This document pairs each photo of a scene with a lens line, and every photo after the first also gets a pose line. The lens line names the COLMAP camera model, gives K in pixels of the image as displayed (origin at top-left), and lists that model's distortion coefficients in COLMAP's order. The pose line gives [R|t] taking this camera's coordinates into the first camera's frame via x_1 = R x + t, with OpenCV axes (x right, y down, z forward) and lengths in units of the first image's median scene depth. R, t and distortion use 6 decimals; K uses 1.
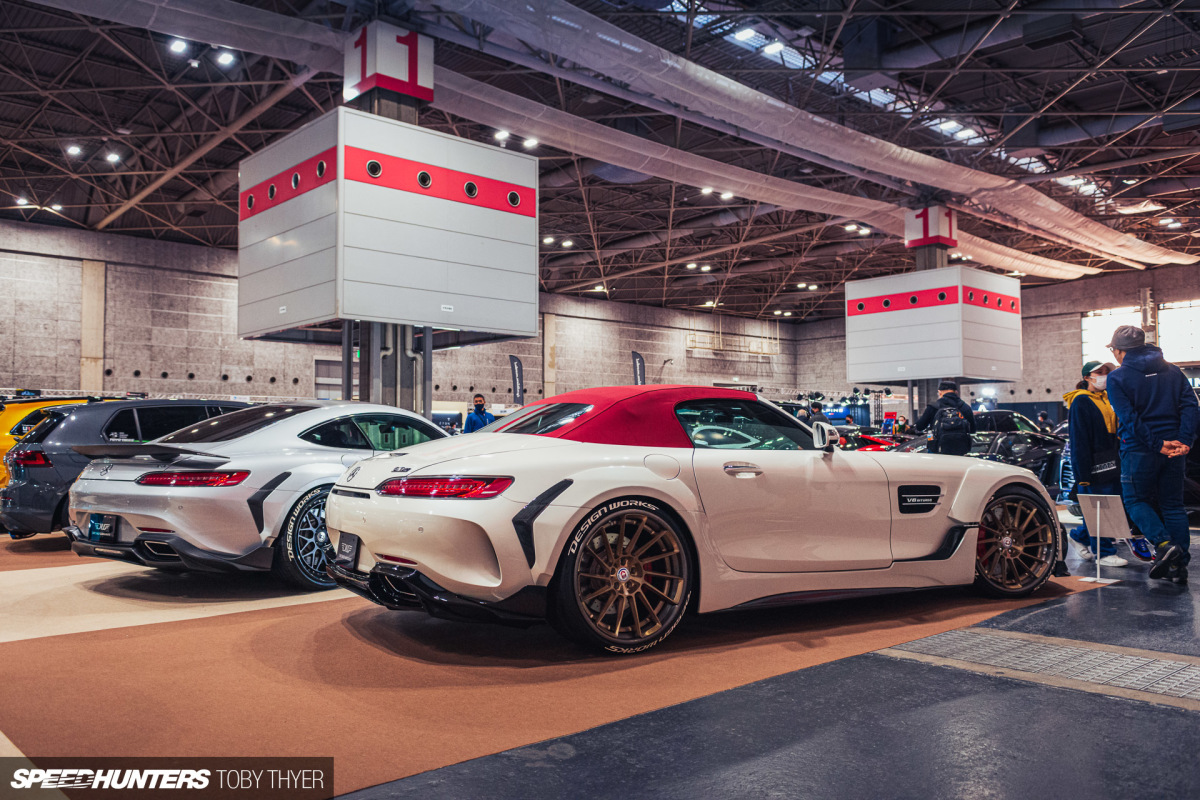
lens RADIAL K [[949.8, 0, 599.5], [0, 949.8, 394.8], [0, 0, 1]] dist [0.009289, 0.005881]
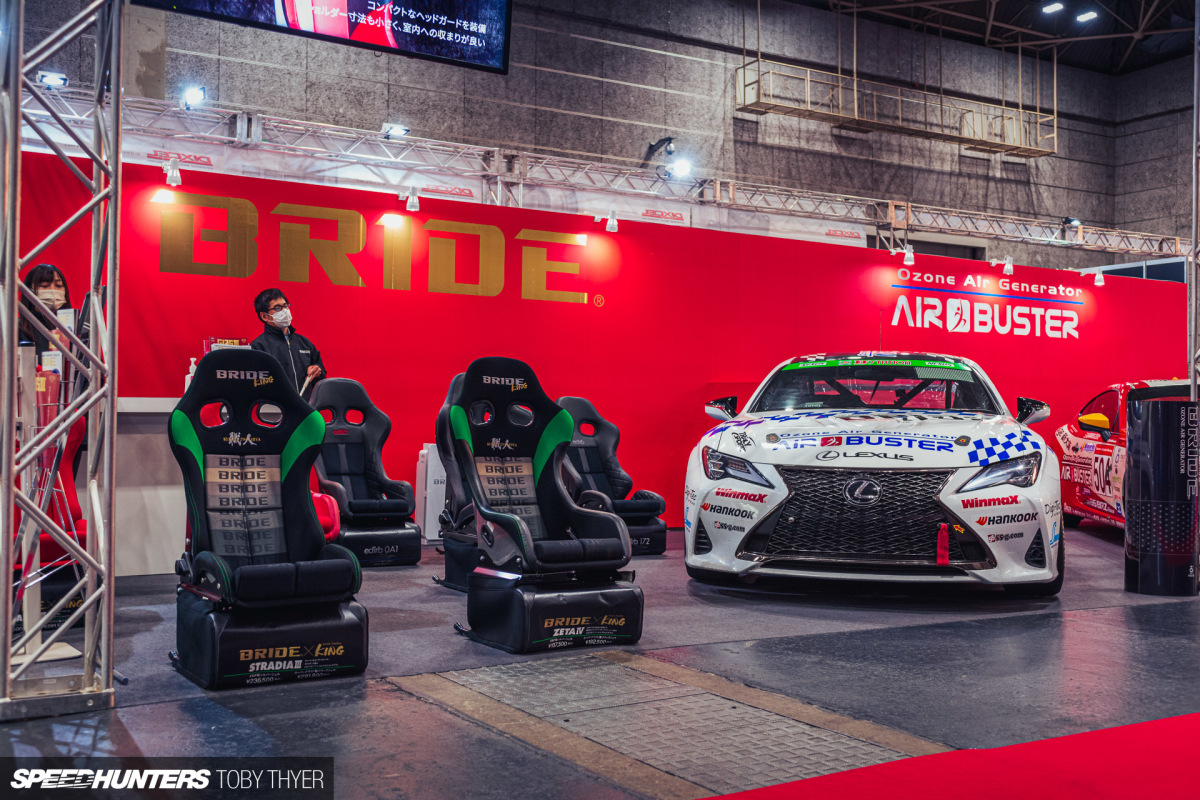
lens RADIAL K [[1323.5, 0, 599.9], [0, 1323.5, 392.5], [0, 0, 1]] dist [0.005808, 0.000000]
pose [[0.984147, 0.017600, -0.176481, 0.194613], [-0.011228, 0.999251, 0.037044, 0.041594], [0.177000, -0.034475, 0.983607, 0.871319]]
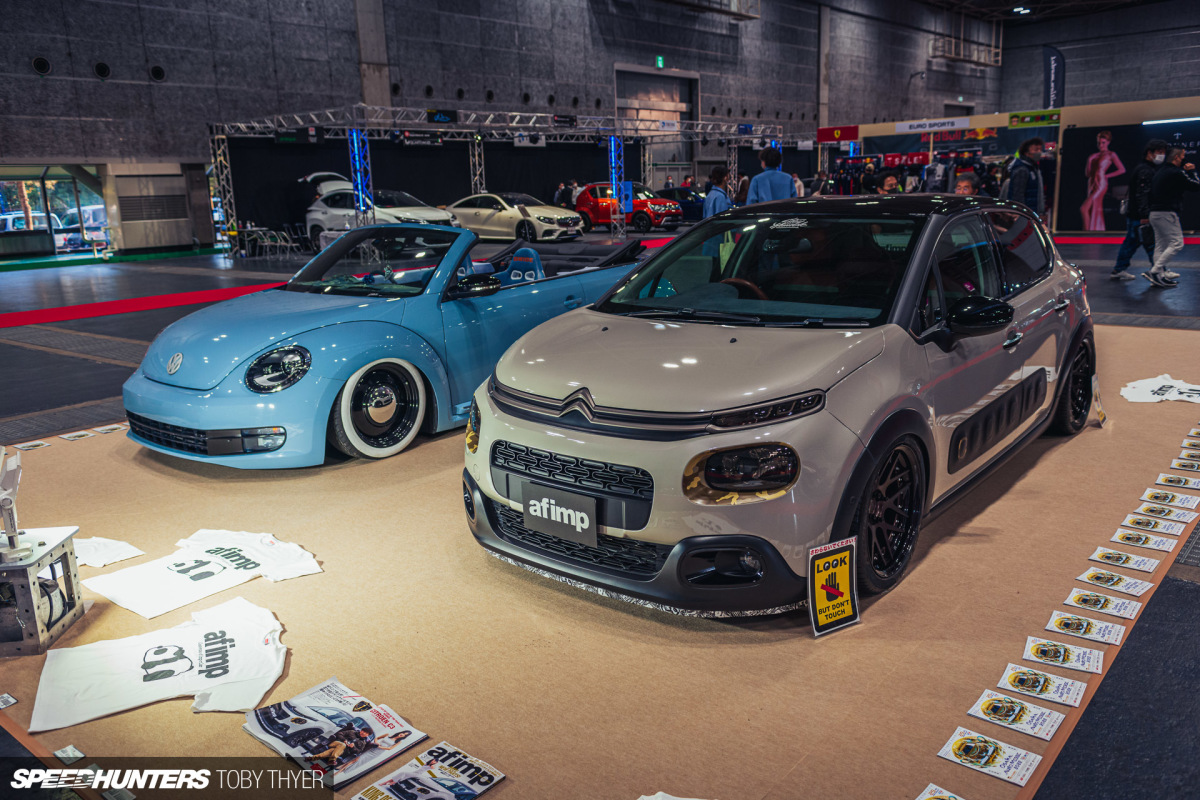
lens RADIAL K [[949.8, 0, 601.6], [0, 949.8, 396.5], [0, 0, 1]] dist [0.009289, 0.005881]
pose [[0.991095, -0.060959, 0.118381, -0.441426], [0.027812, 0.964214, 0.263662, 0.008845], [-0.130217, -0.258021, 0.957324, 0.325396]]
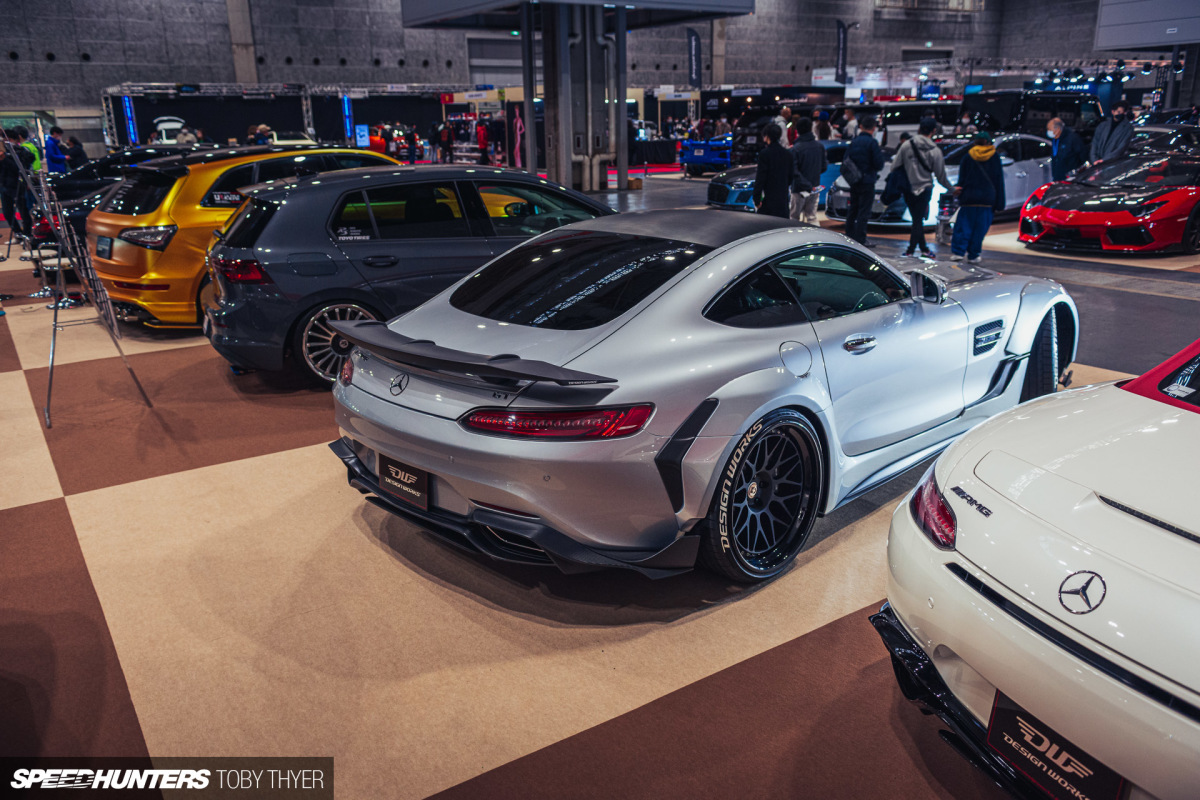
lens RADIAL K [[949.8, 0, 599.8], [0, 949.8, 404.3], [0, 0, 1]] dist [0.009289, 0.005881]
pose [[0.988931, 0.026125, -0.146059, -0.031393], [0.024736, 0.941573, 0.335898, -0.010583], [0.146300, -0.335793, 0.930505, 0.047469]]
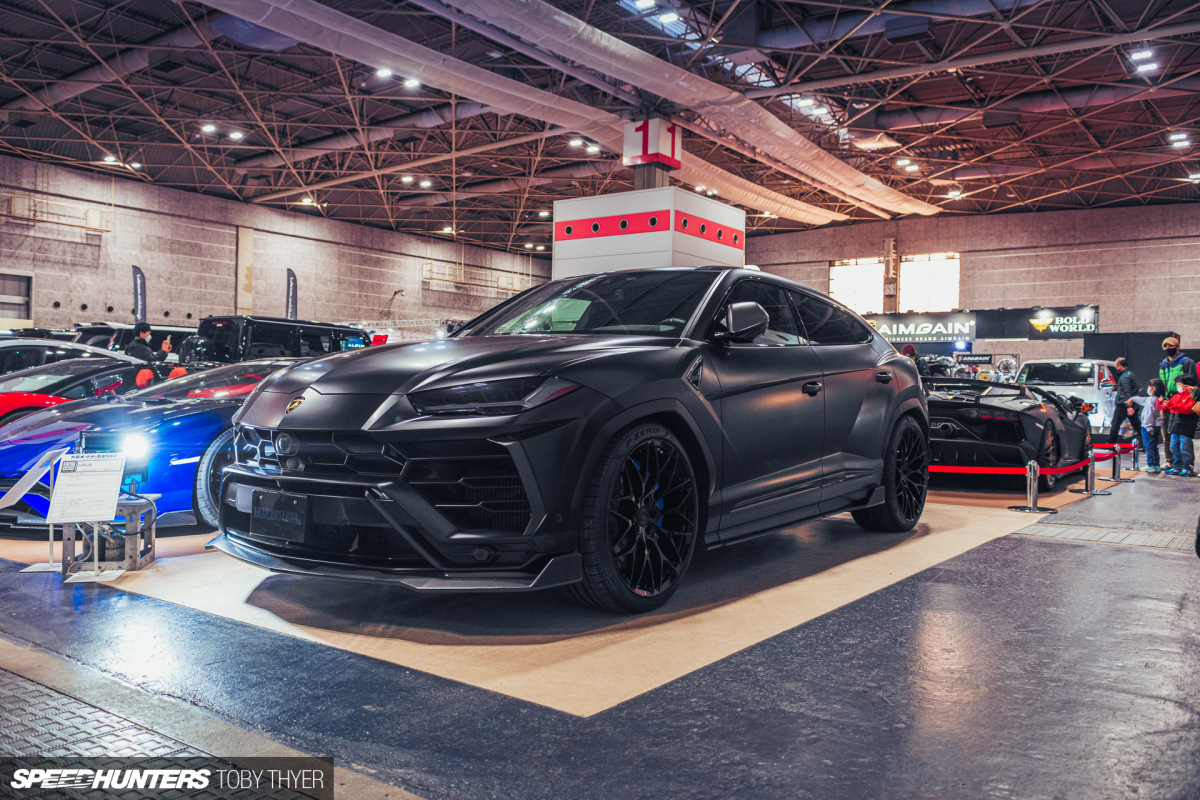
lens RADIAL K [[949.8, 0, 603.2], [0, 949.8, 421.5], [0, 0, 1]] dist [0.009289, 0.005881]
pose [[0.978778, 0.020025, 0.203940, 0.121105], [-0.037461, 0.995928, 0.082000, 0.007345], [-0.201468, -0.087899, 0.975543, 0.124896]]
